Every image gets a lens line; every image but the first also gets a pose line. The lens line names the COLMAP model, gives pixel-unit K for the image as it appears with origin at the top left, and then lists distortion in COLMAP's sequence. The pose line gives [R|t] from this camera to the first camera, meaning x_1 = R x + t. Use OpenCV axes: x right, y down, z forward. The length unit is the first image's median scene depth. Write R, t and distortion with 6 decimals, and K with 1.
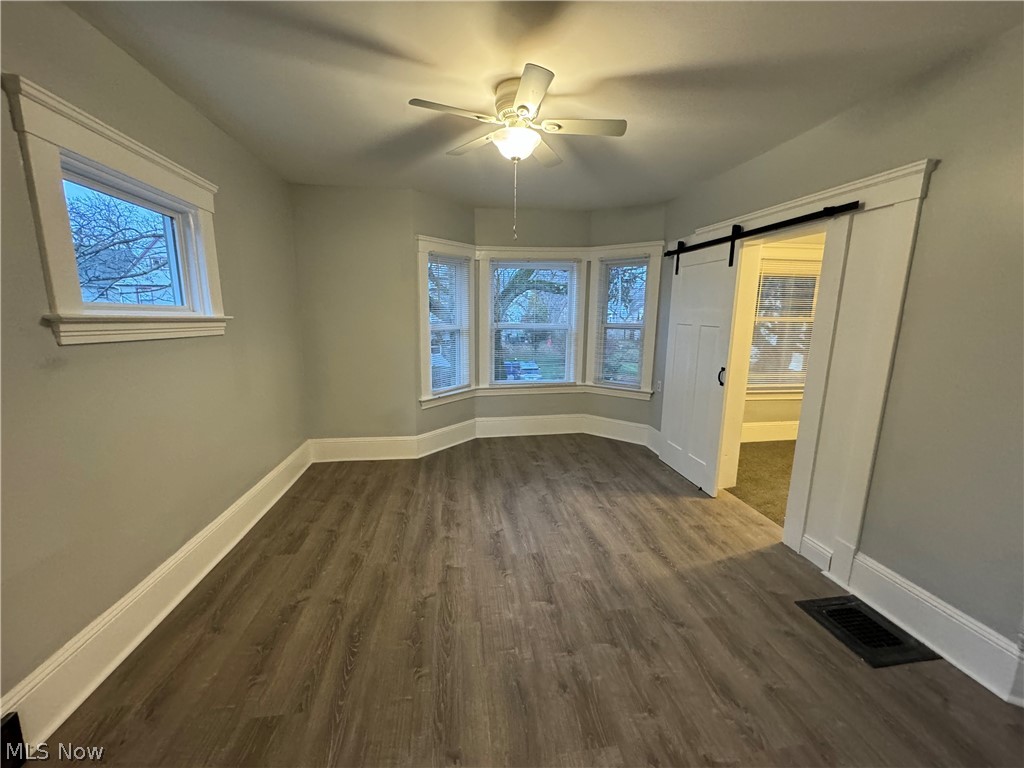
lens RADIAL K [[408.3, 0, 512.7], [0, 408.3, 384.7], [0, 0, 1]] dist [-0.001528, -0.000140]
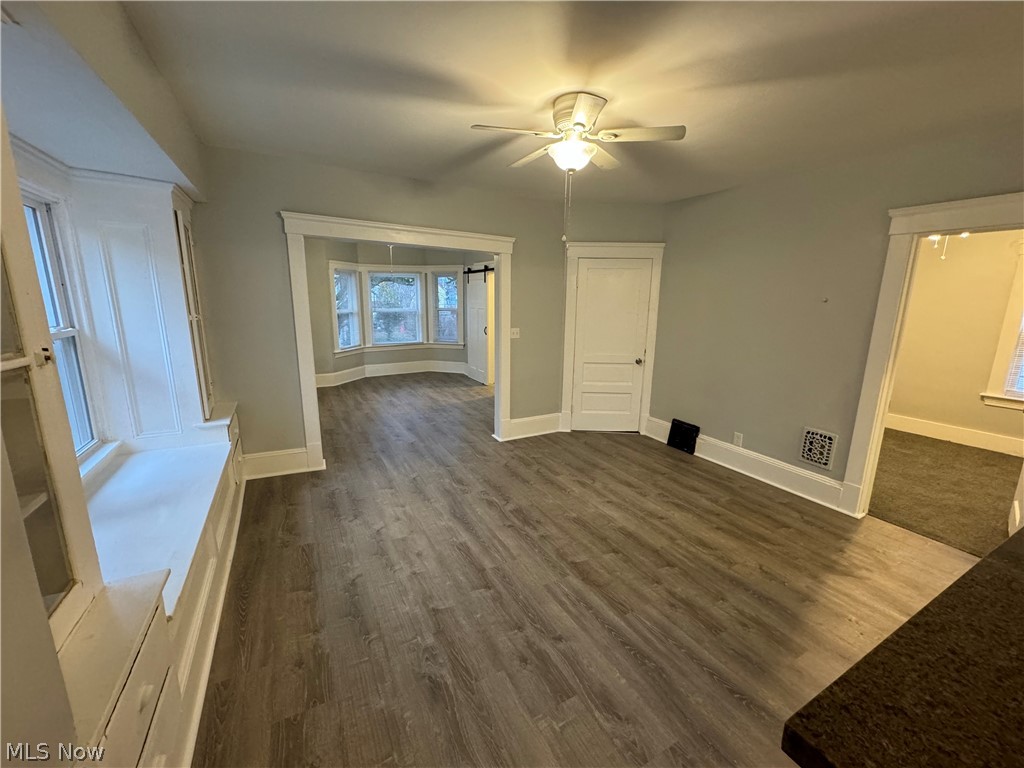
lens RADIAL K [[408.3, 0, 512.9], [0, 408.3, 382.0], [0, 0, 1]] dist [-0.001528, -0.000140]
pose [[0.937892, -0.070504, 0.339688, -0.166365], [0.061149, 0.997398, 0.038180, 0.219262], [-0.341496, -0.015037, 0.939763, -1.404171]]
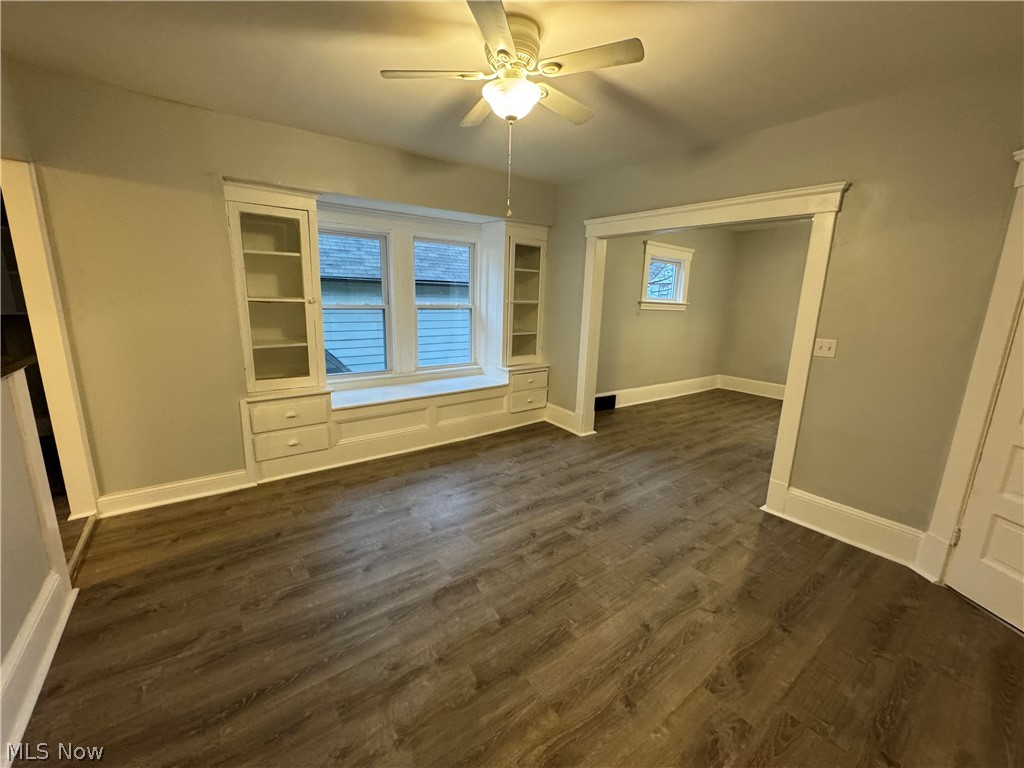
lens RADIAL K [[408.3, 0, 510.2], [0, 408.3, 382.3], [0, 0, 1]] dist [-0.001528, -0.000140]
pose [[0.474465, 0.180583, -0.861553, 0.887736], [-0.171289, 0.978963, 0.110863, 0.186564], [0.863449, 0.094974, 0.495416, -0.969698]]
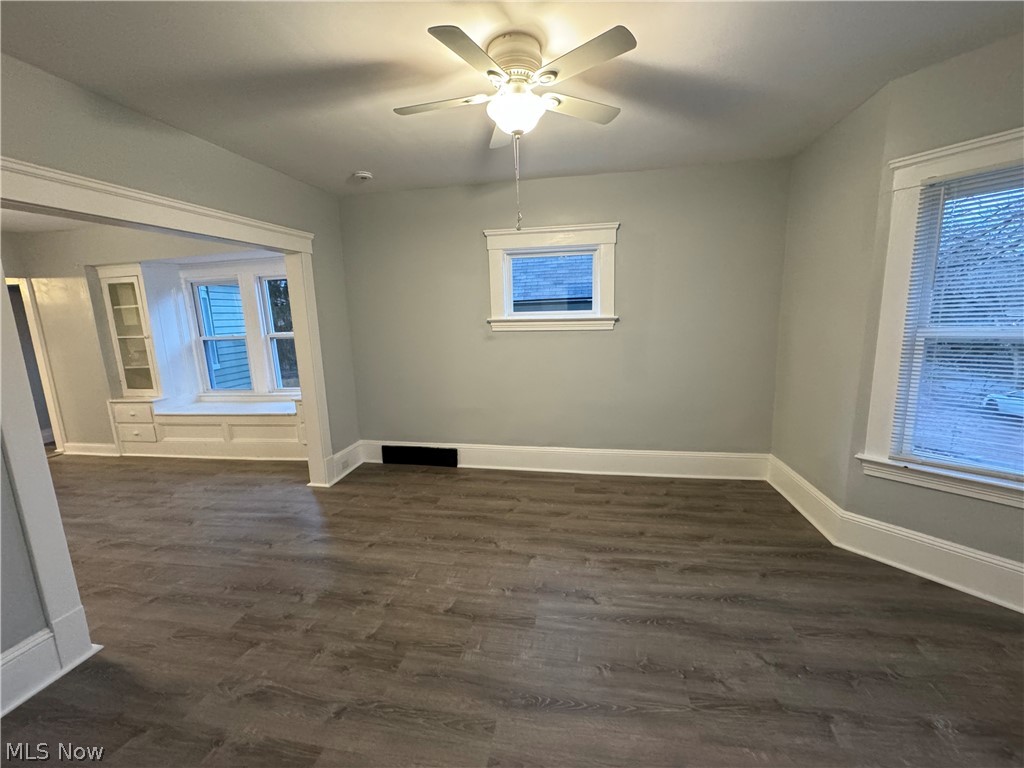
lens RADIAL K [[408.3, 0, 509.0], [0, 408.3, 382.4], [0, 0, 1]] dist [-0.001528, -0.000140]
pose [[-0.320062, 0.156454, -0.934389, 0.684713], [-0.130784, 0.969531, 0.207136, -0.176947], [0.938326, 0.188500, -0.289848, 1.025920]]
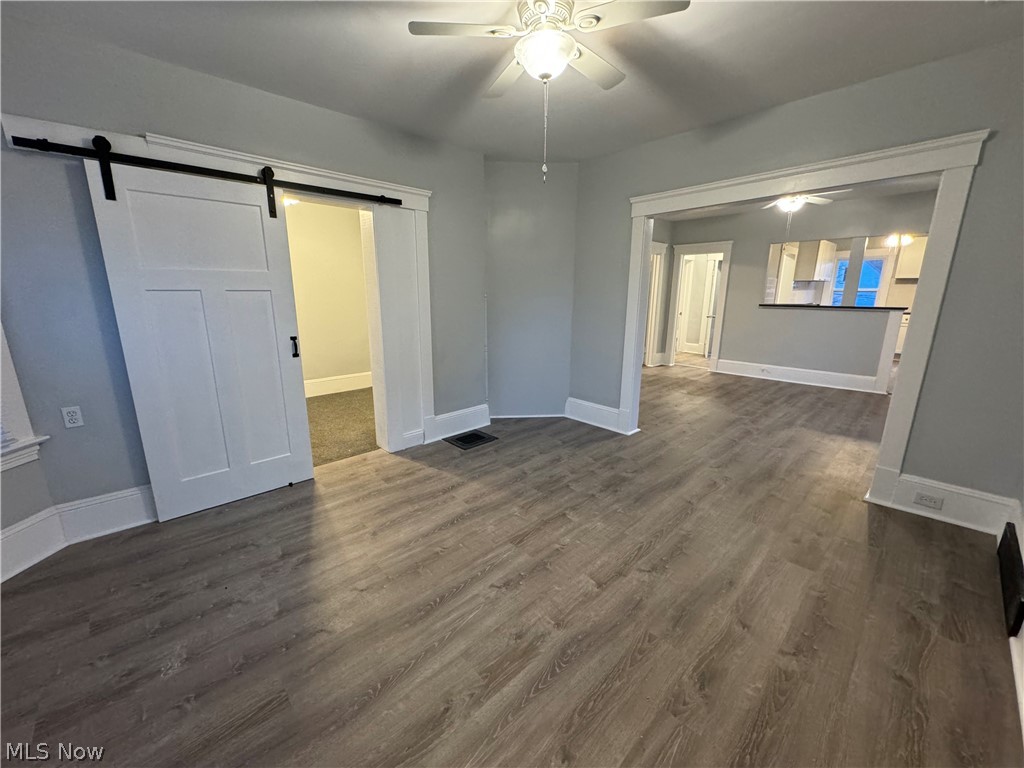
lens RADIAL K [[408.3, 0, 512.1], [0, 408.3, 383.6], [0, 0, 1]] dist [-0.001528, -0.000140]
pose [[-0.579036, -0.201250, 0.790074, -0.550746], [0.133050, 0.932741, 0.335101, -0.208064], [-0.804373, 0.299155, -0.513314, 1.273541]]
